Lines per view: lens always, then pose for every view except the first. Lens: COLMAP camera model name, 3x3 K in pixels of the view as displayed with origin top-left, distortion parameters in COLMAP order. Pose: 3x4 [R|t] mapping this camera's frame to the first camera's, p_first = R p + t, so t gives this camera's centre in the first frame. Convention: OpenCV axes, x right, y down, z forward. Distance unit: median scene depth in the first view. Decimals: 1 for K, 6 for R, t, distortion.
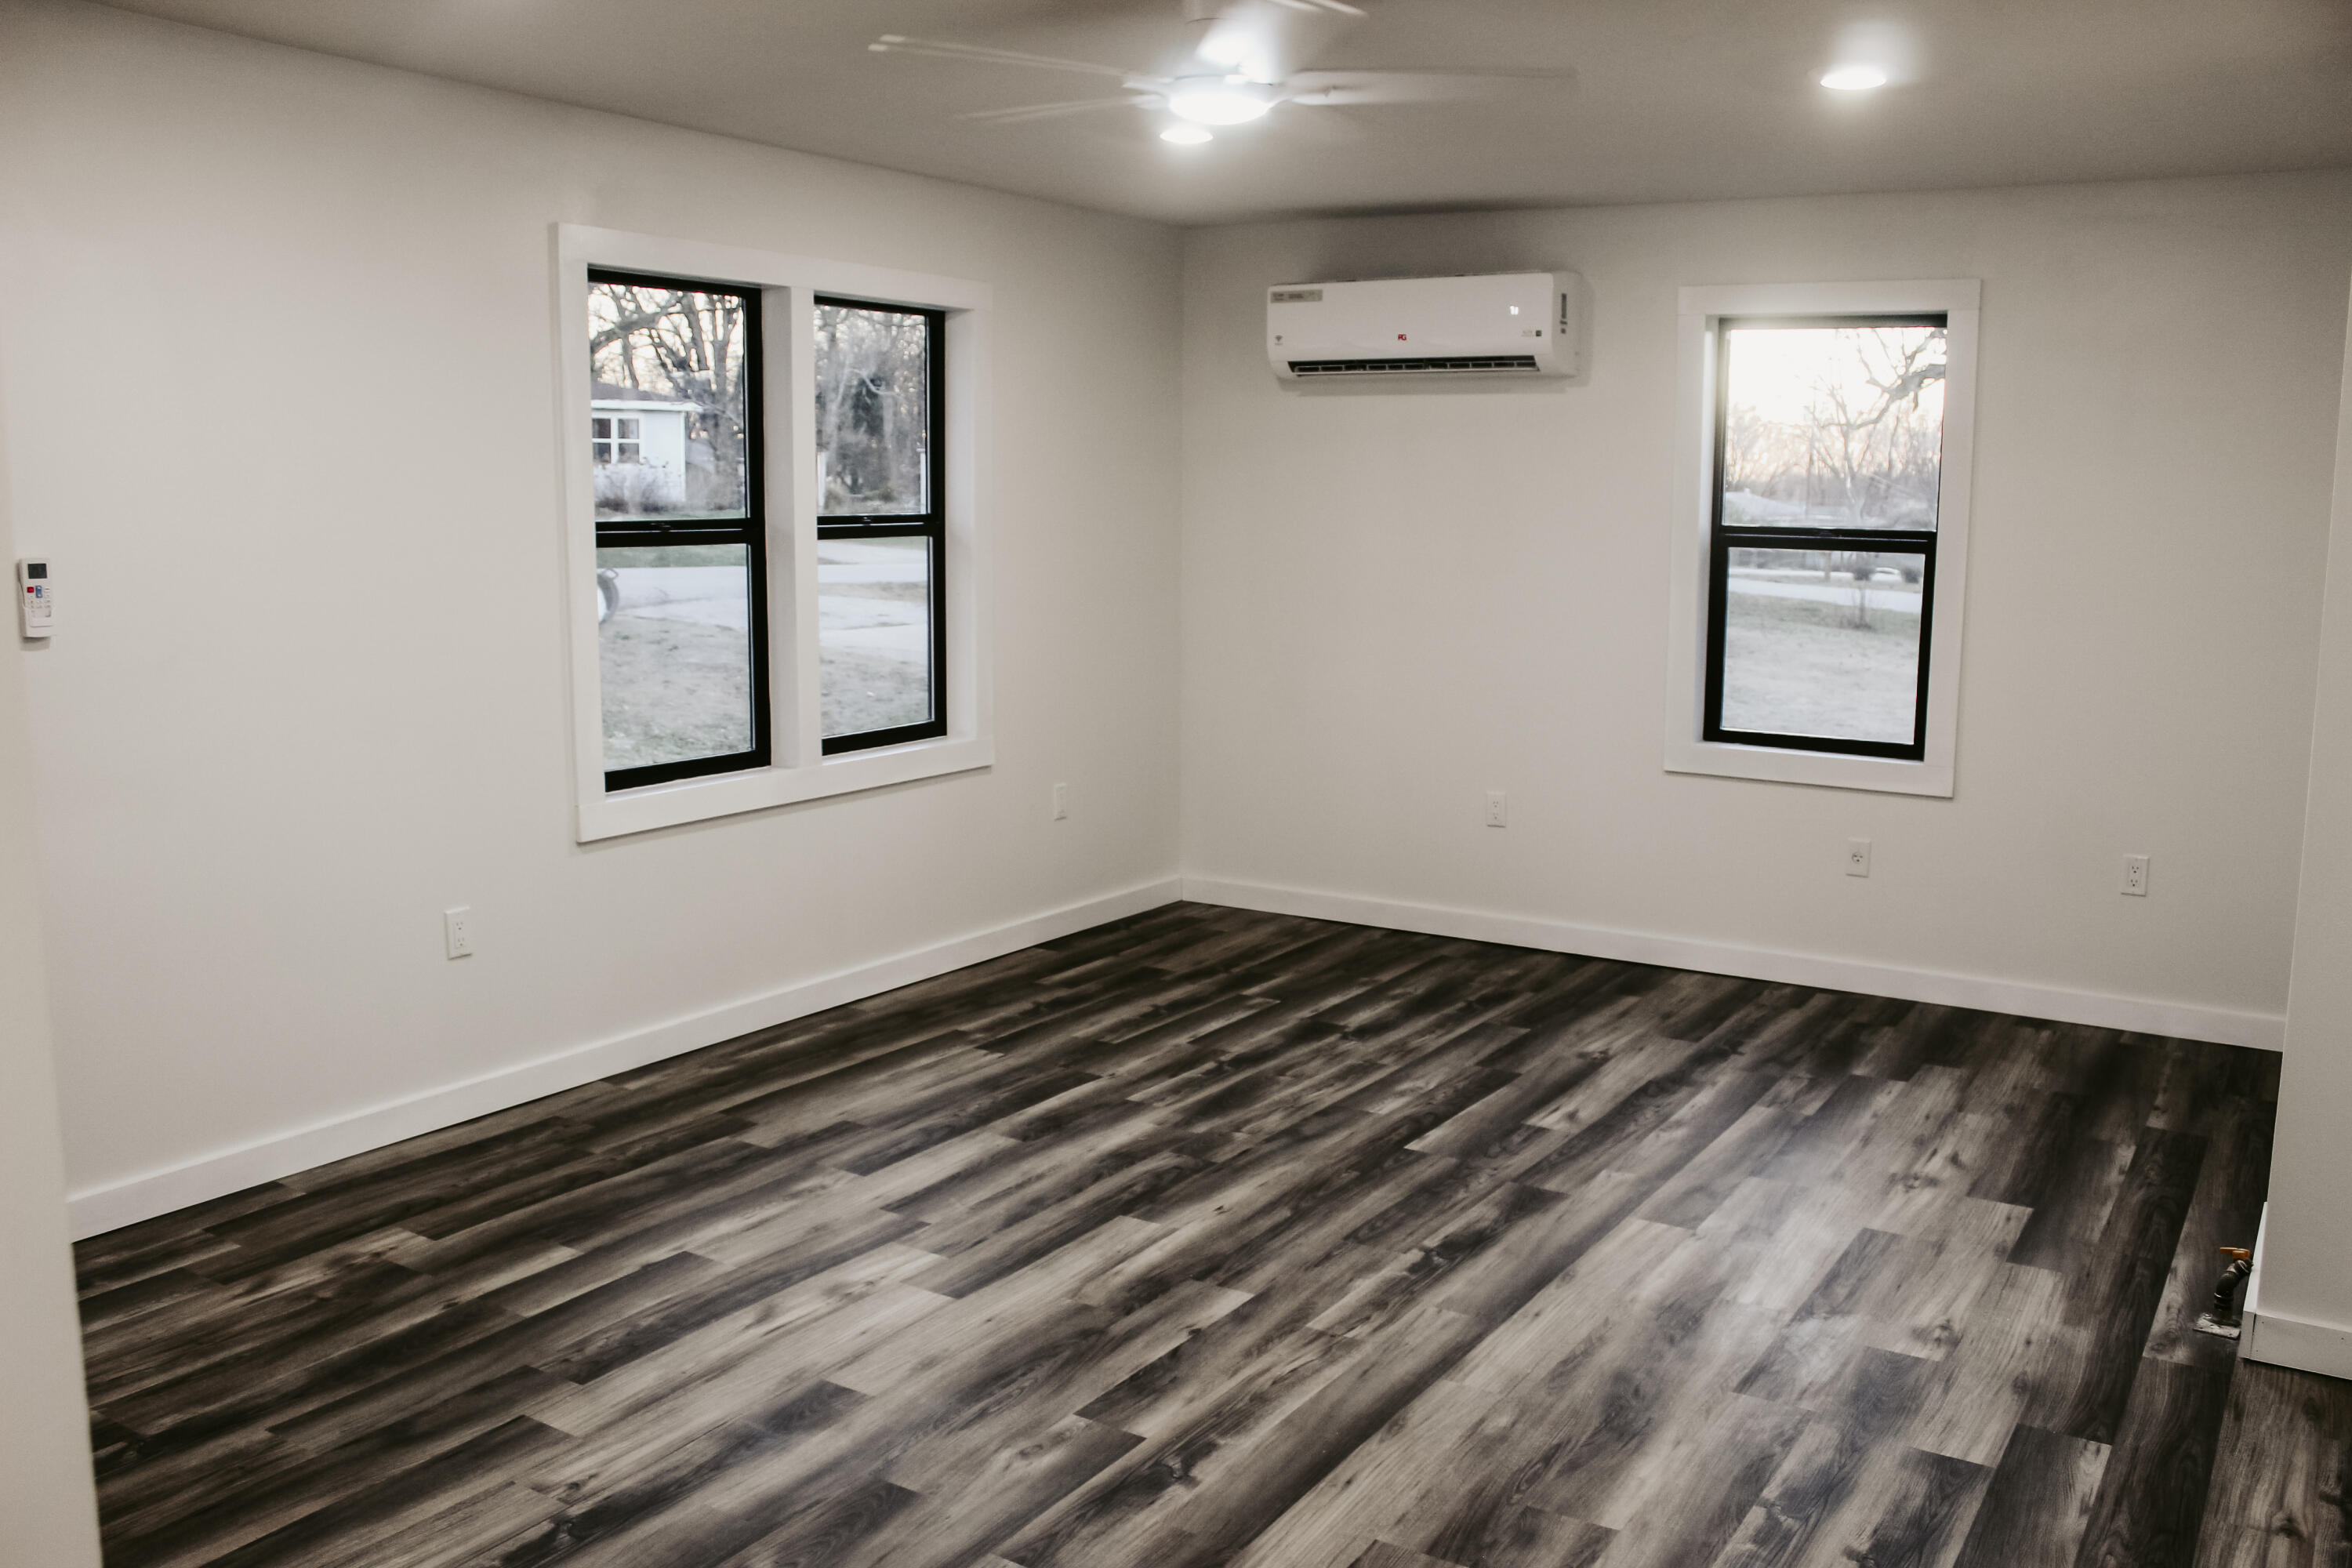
lens RADIAL K [[1986.4, 0, 1176.0], [0, 1986.4, 784.0], [0, 0, 1]] dist [-0.155608, 0.140689]
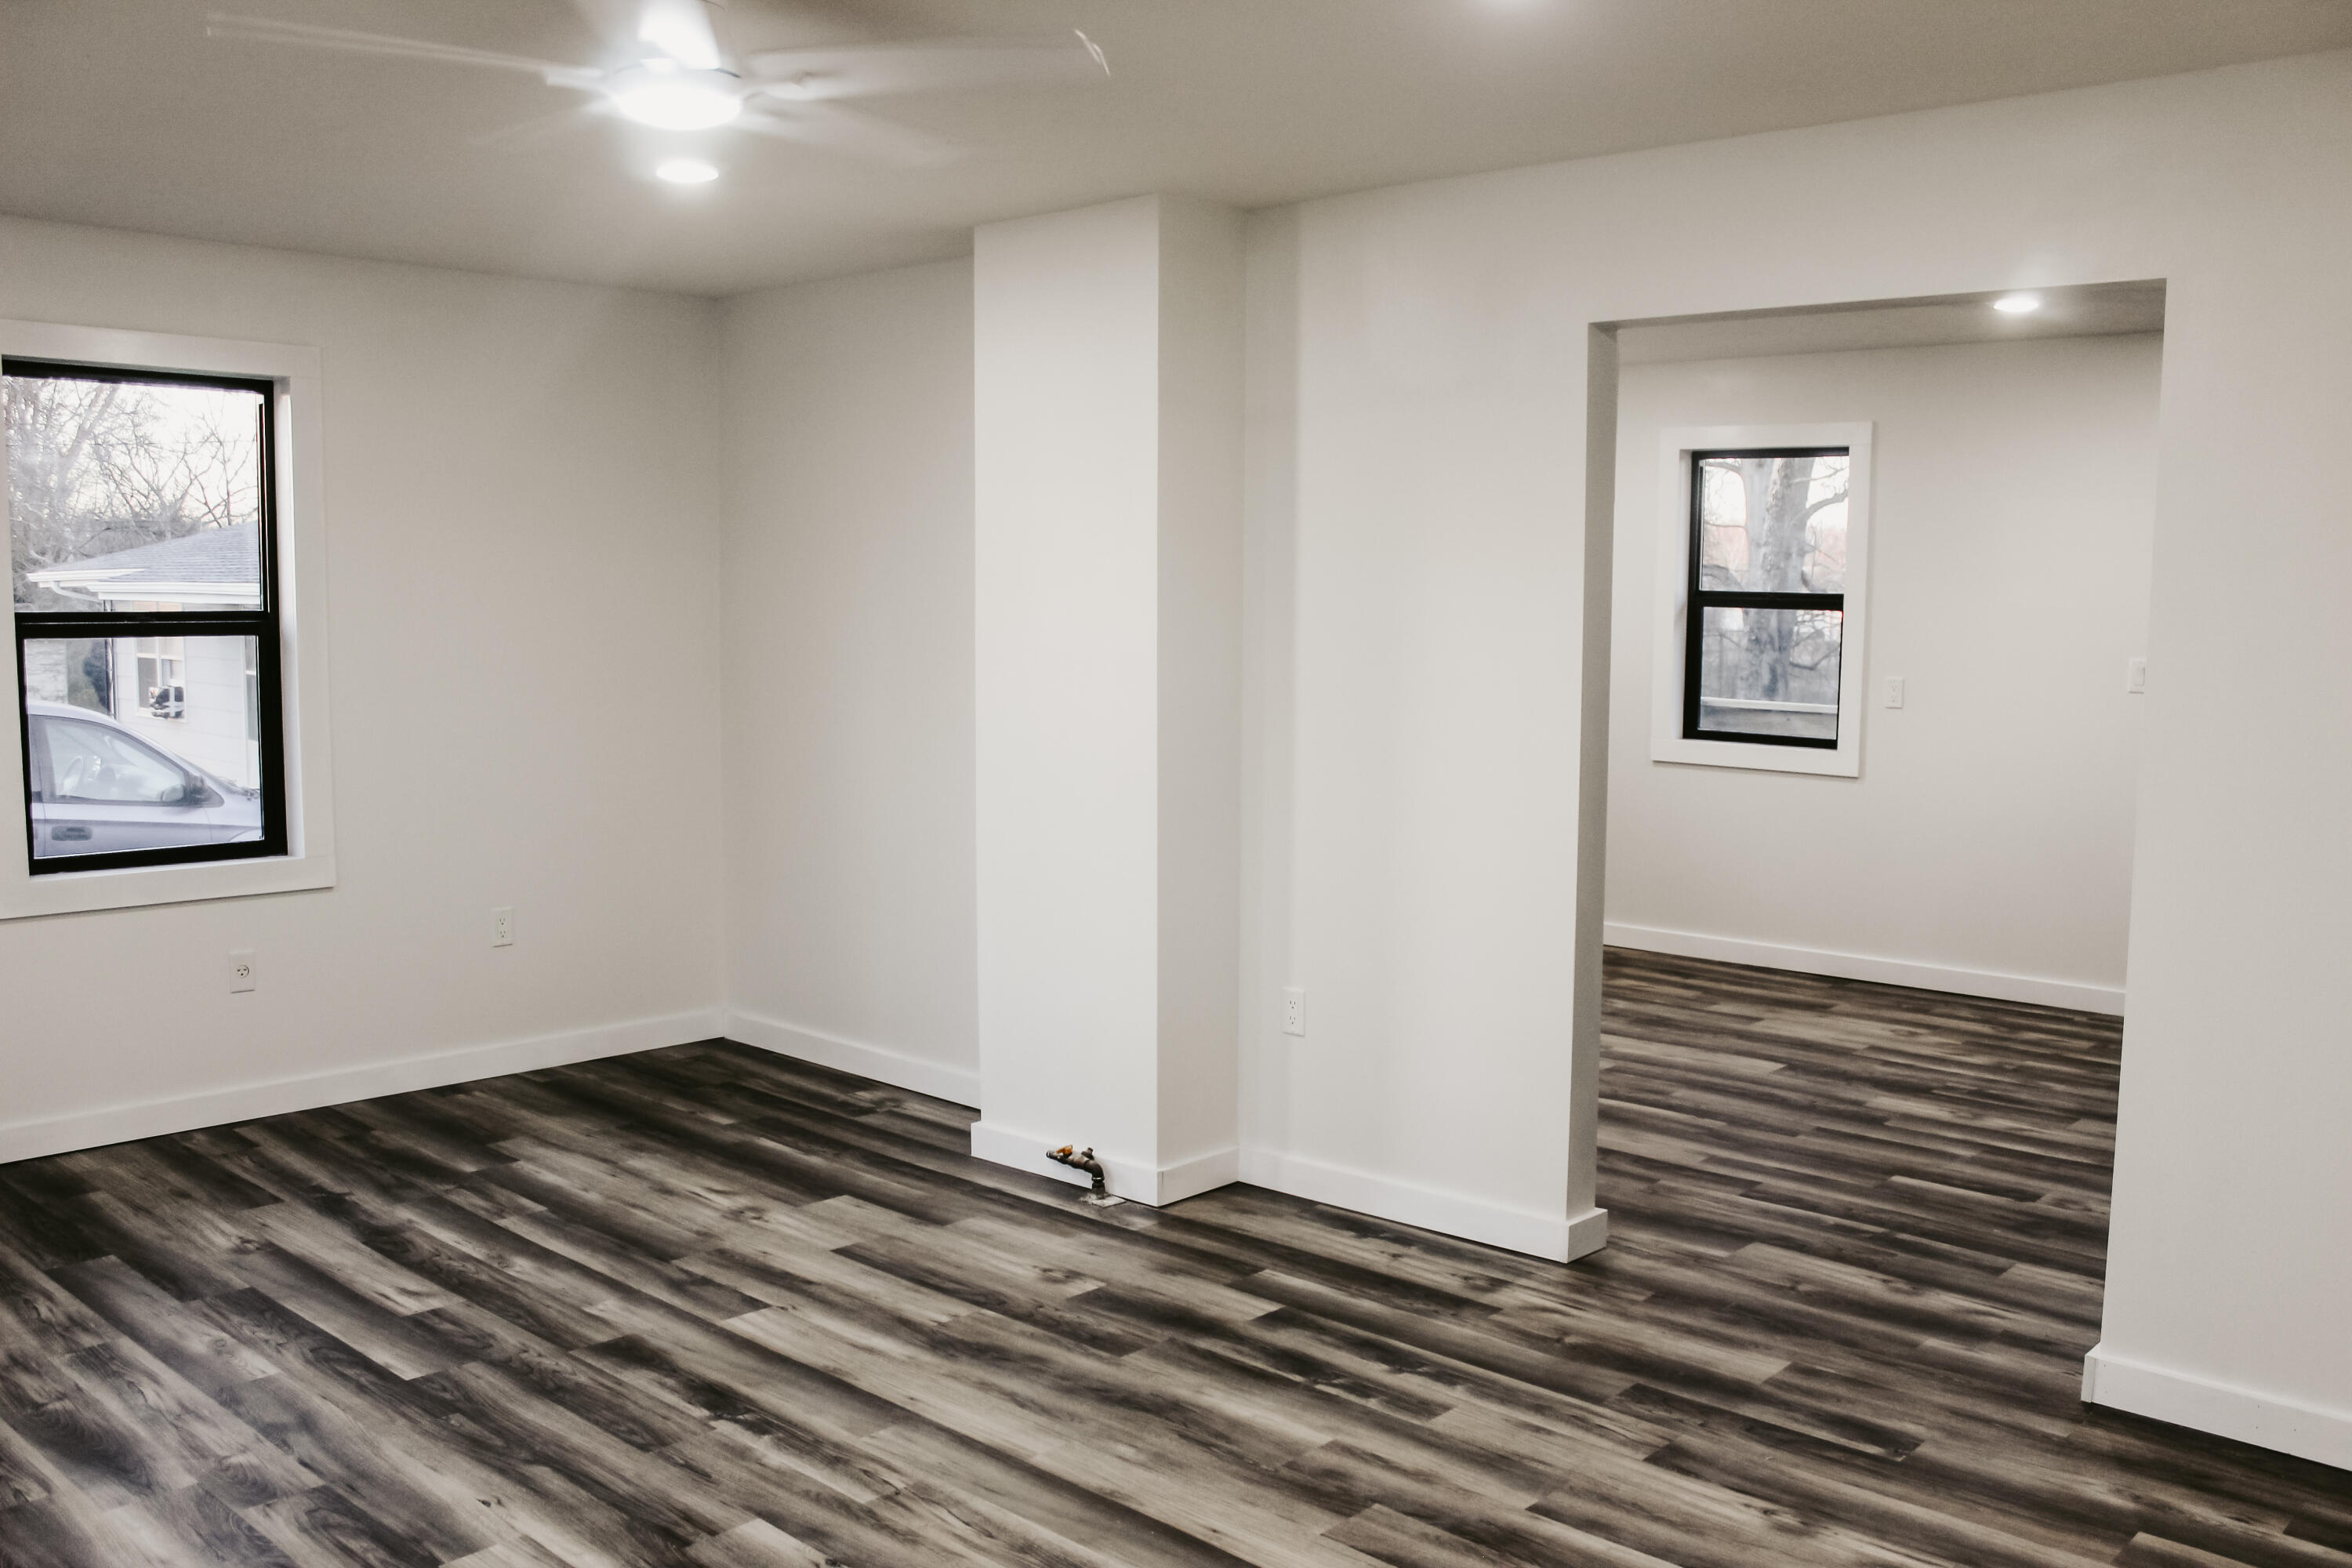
lens RADIAL K [[1986.4, 0, 1176.0], [0, 1986.4, 784.0], [0, 0, 1]] dist [-0.155608, 0.140689]
pose [[0.185058, -0.102102, 0.977409, -0.576008], [0.140989, 0.987058, 0.076416, -0.073492], [-0.972561, 0.123662, 0.197058, 0.505818]]
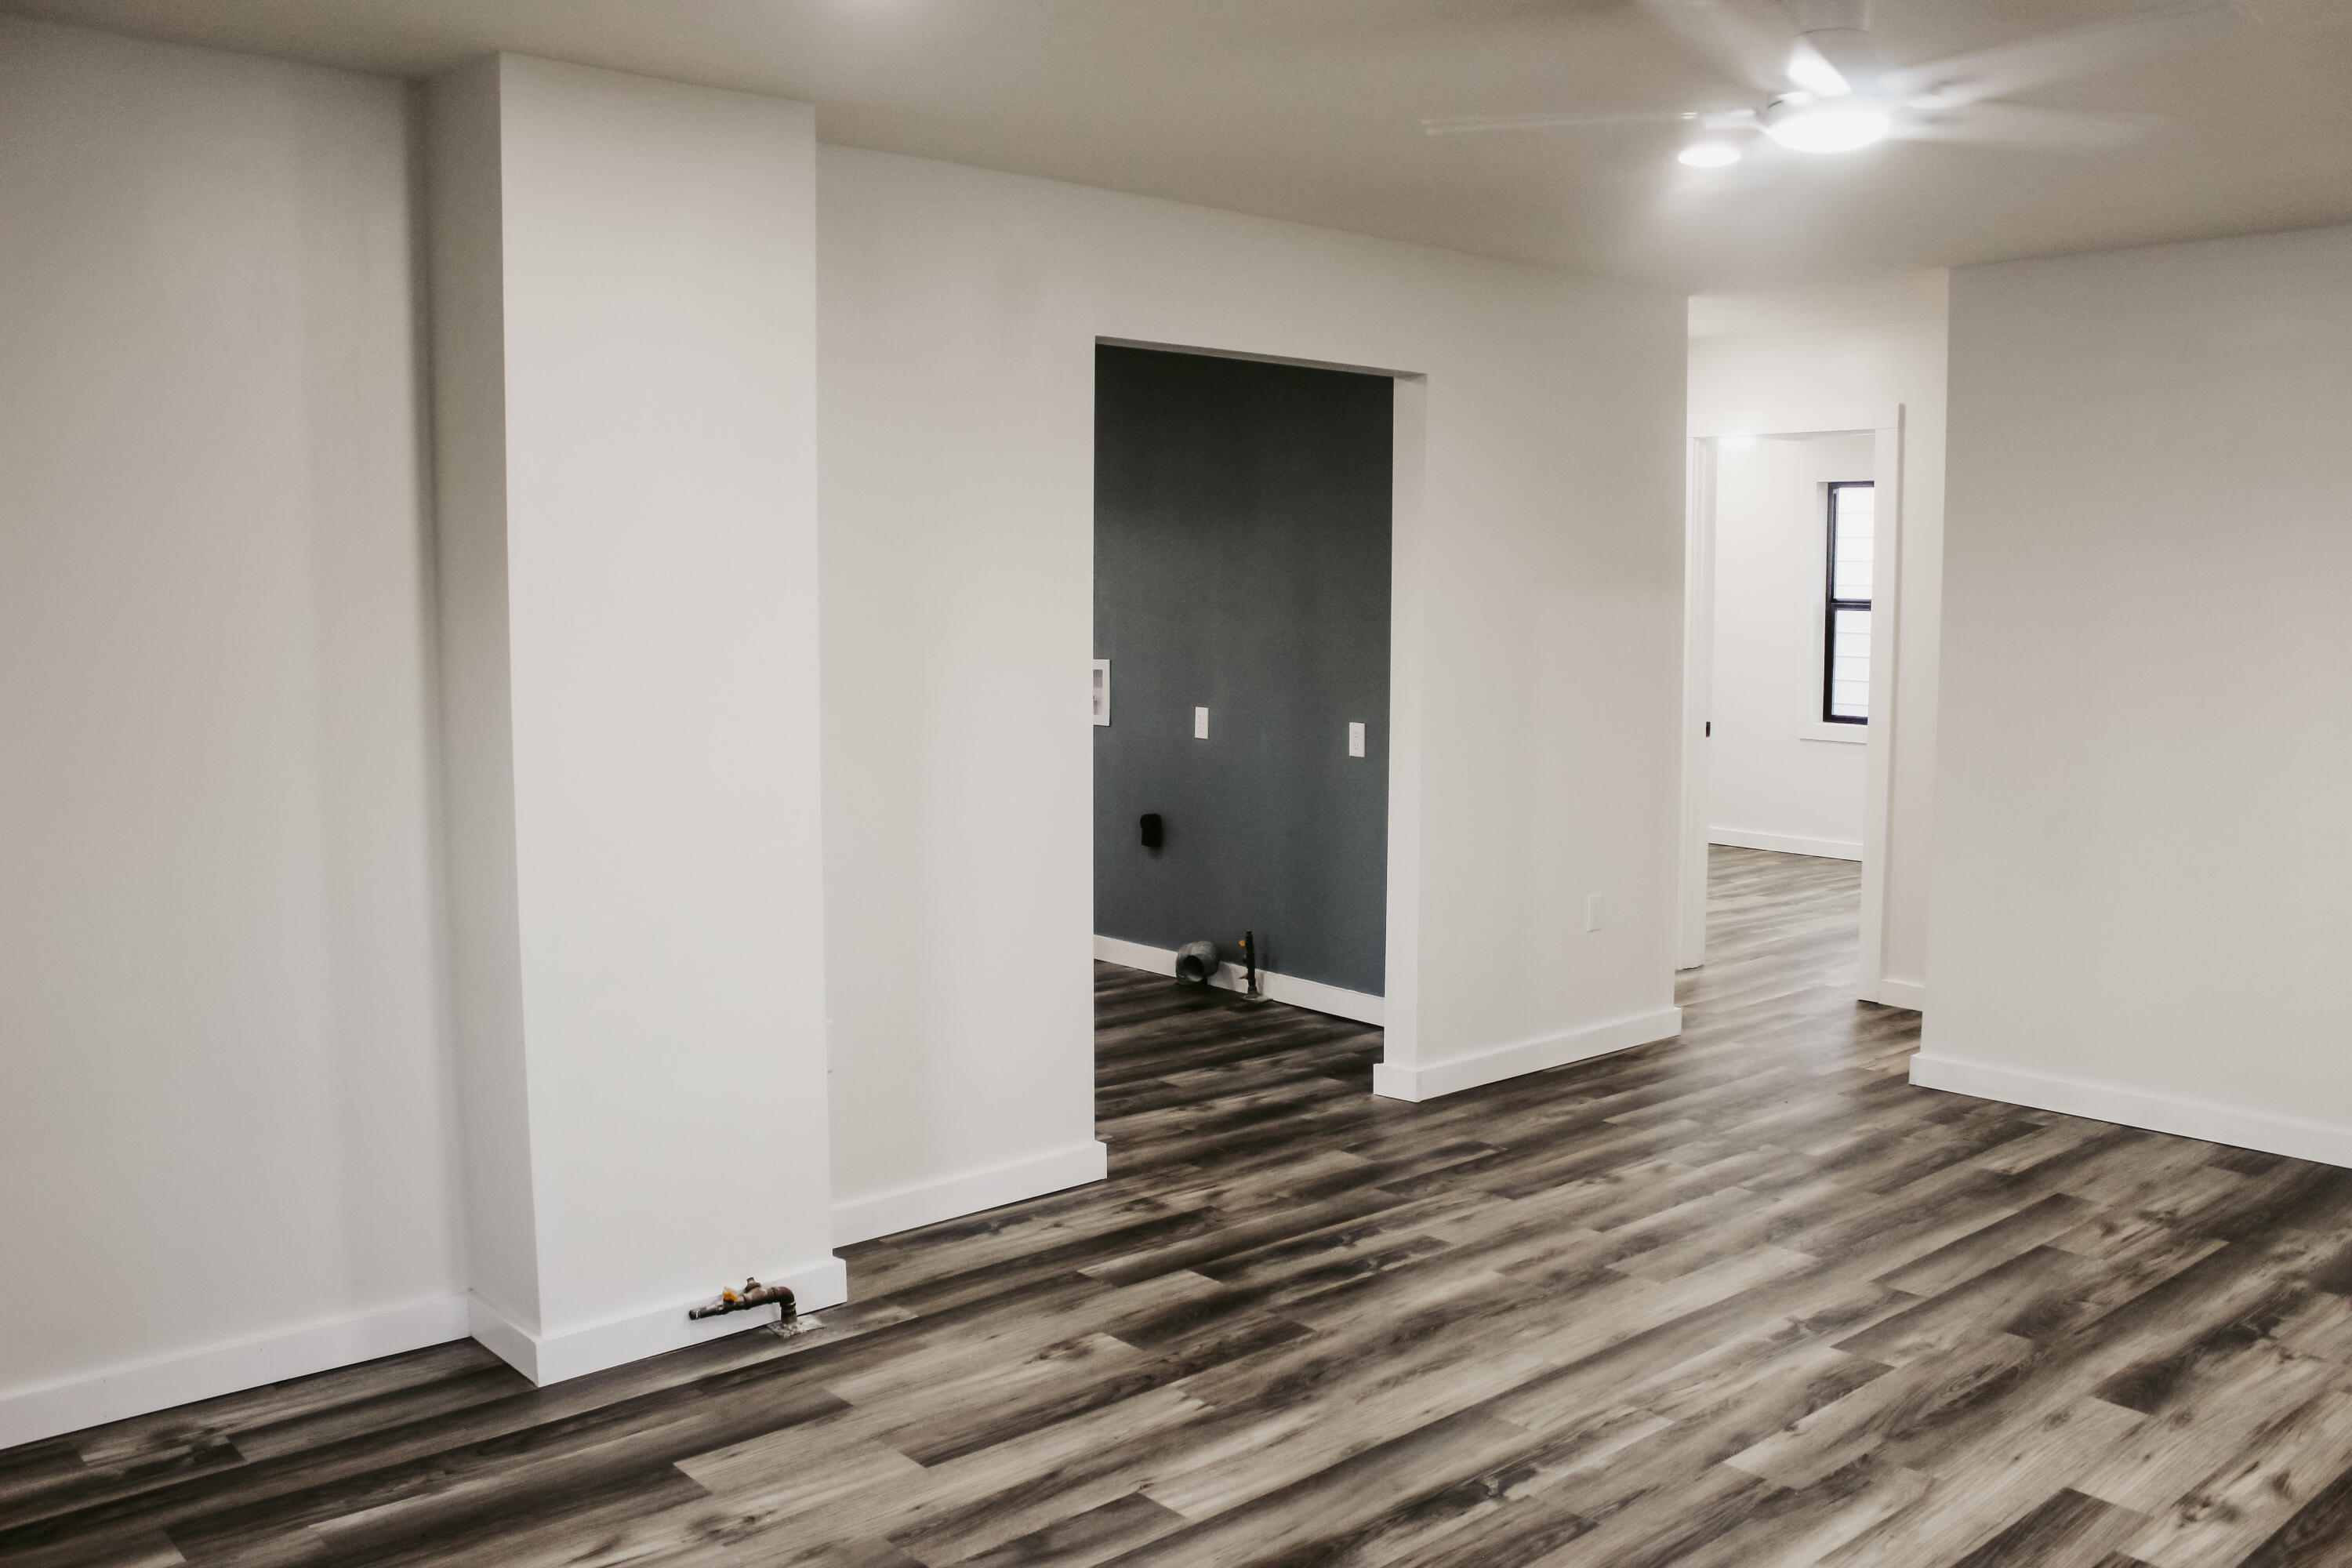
lens RADIAL K [[1986.4, 0, 1176.0], [0, 1986.4, 784.0], [0, 0, 1]] dist [-0.155608, 0.140689]
pose [[-0.960523, -0.039922, 0.275323, 0.039862], [0.029491, 0.969463, 0.243458, -0.213507], [-0.276634, 0.241966, -0.930014, 1.475466]]
